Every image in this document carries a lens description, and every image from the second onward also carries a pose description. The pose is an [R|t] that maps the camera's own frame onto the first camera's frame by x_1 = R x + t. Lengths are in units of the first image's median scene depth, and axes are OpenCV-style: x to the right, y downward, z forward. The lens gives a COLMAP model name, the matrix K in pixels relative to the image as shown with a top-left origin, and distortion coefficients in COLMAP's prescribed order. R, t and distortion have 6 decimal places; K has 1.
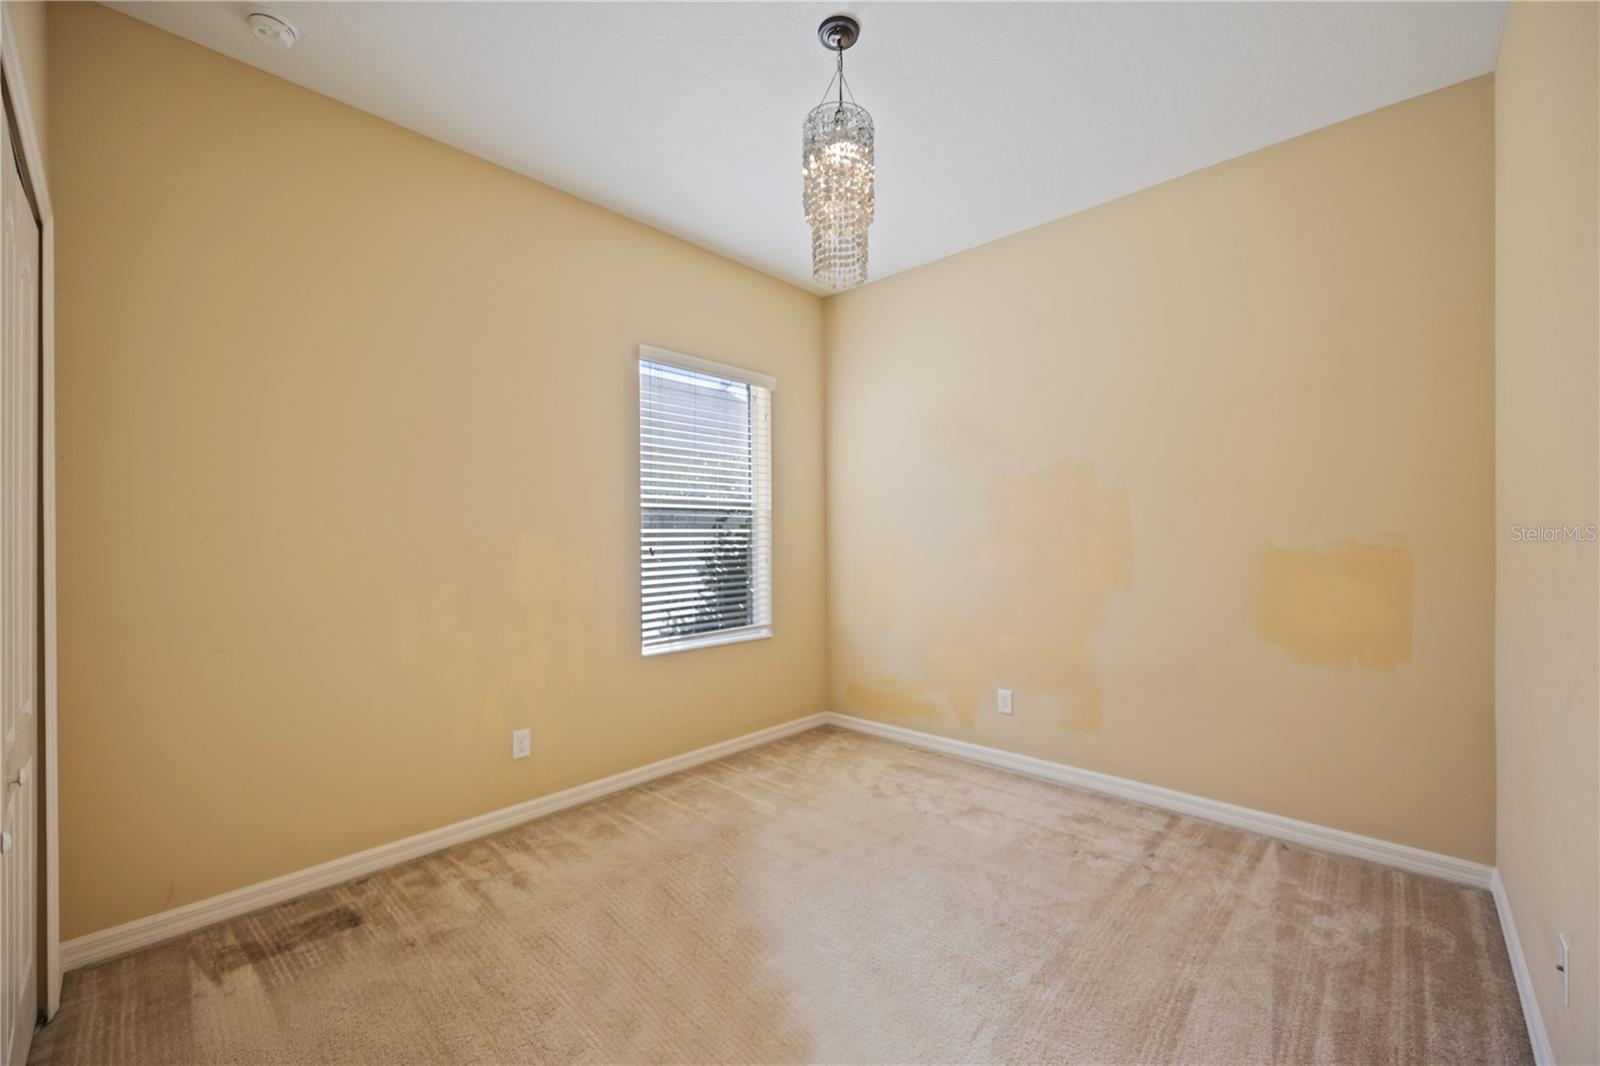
lens RADIAL K [[659.2, 0, 798.5], [0, 659.2, 539.2], [0, 0, 1]] dist [-0.004204, 0.000294]
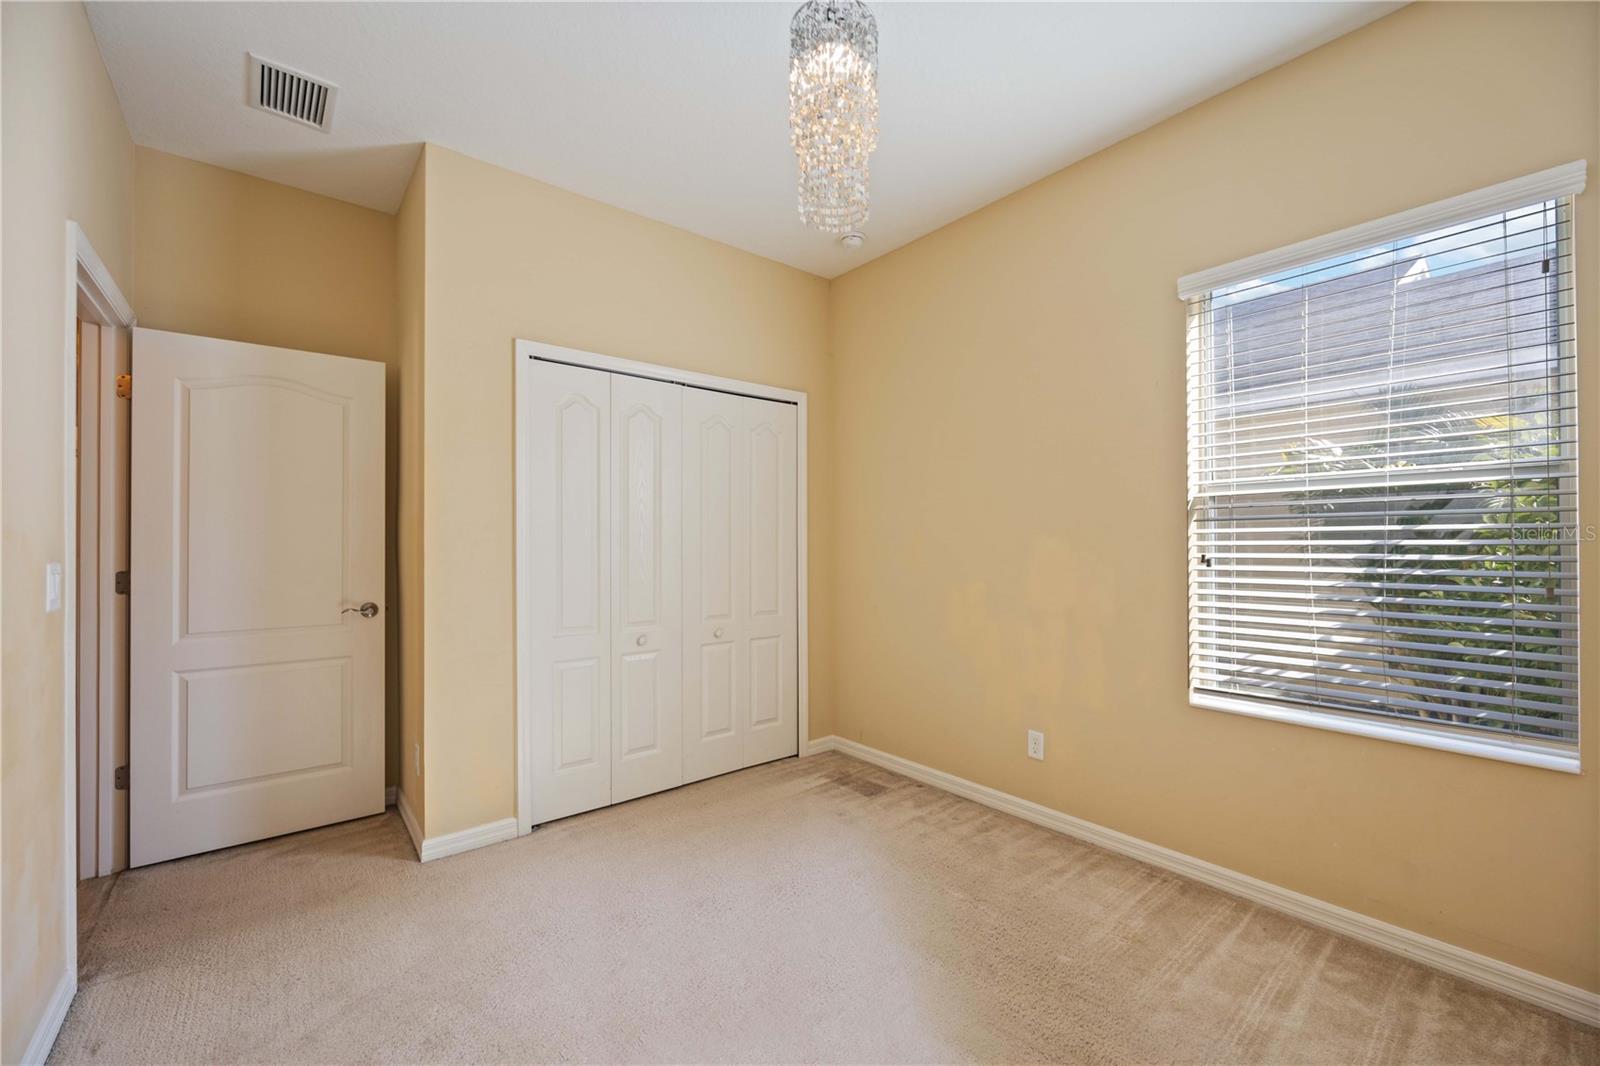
lens RADIAL K [[659.2, 0, 794.5], [0, 659.2, 535.0], [0, 0, 1]] dist [-0.004204, 0.000294]
pose [[-0.164577, -0.003141, -0.986359, 0.669639], [0.006810, 0.999967, -0.004320, -0.010289], [0.986341, -0.007428, -0.164550, 0.839982]]
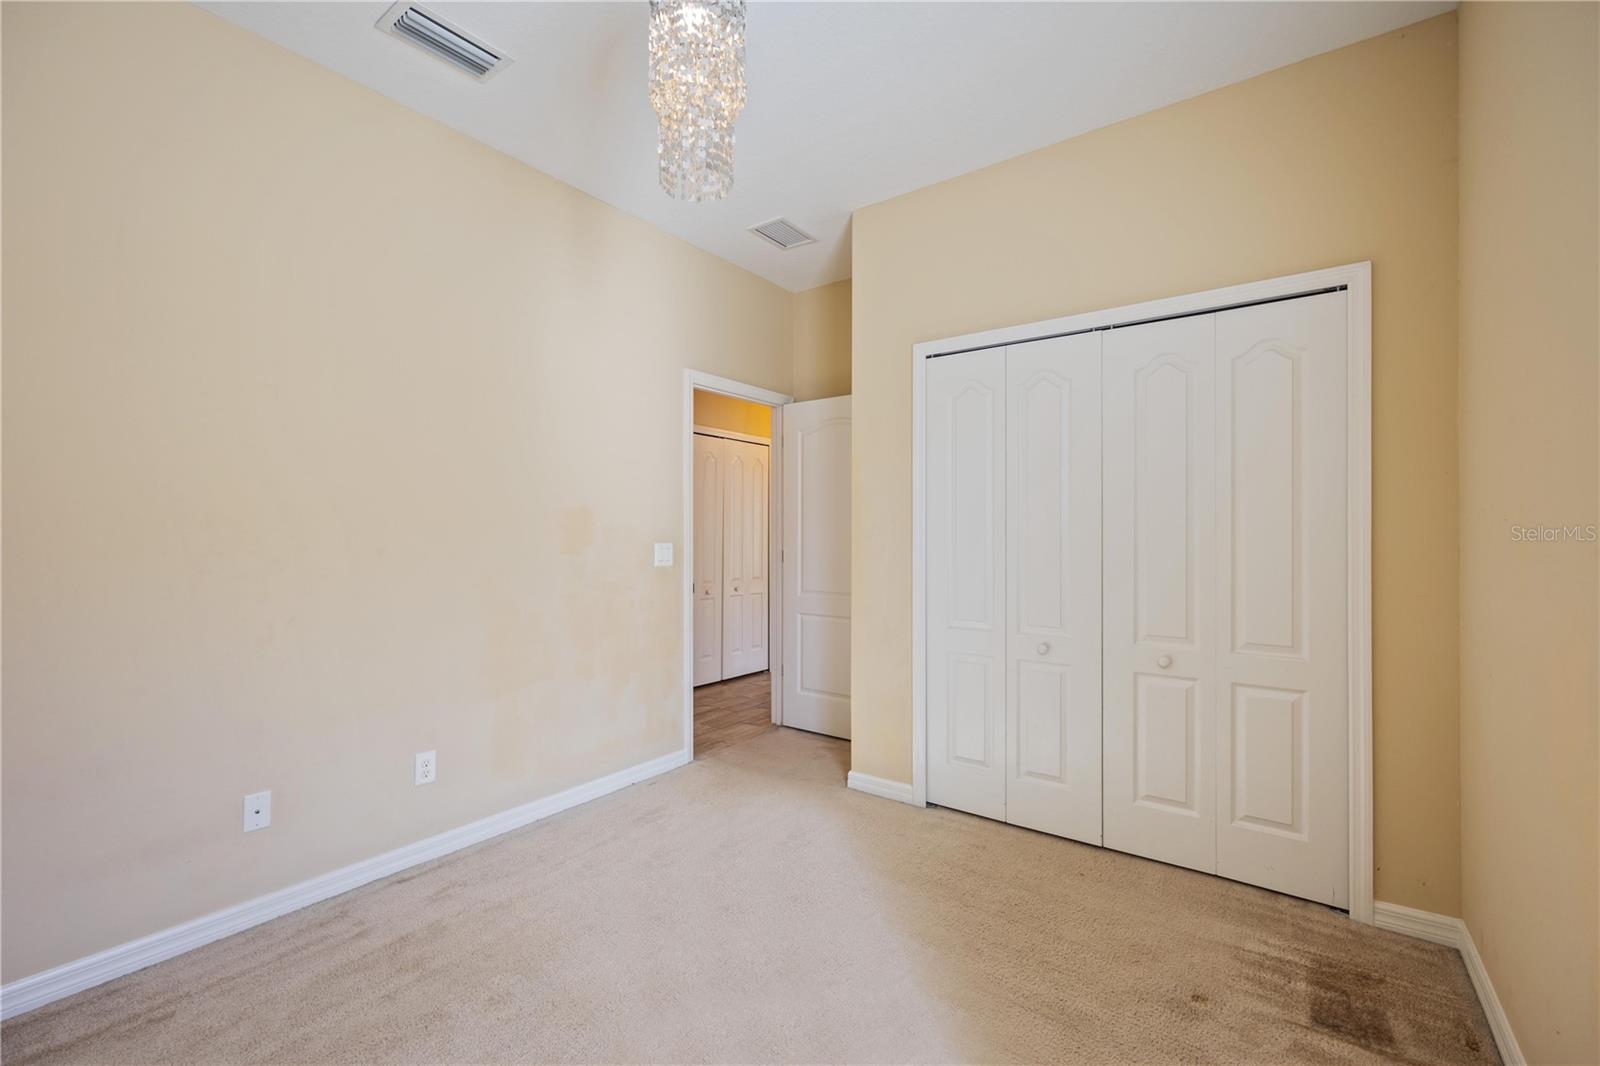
lens RADIAL K [[659.2, 0, 794.9], [0, 659.2, 537.4], [0, 0, 1]] dist [-0.004204, 0.000294]
pose [[-0.996792, -0.004191, -0.079931, 0.012325], [-0.003339, 0.999936, -0.010780, 0.014860], [0.079971, -0.010479, -0.996742, 1.340792]]
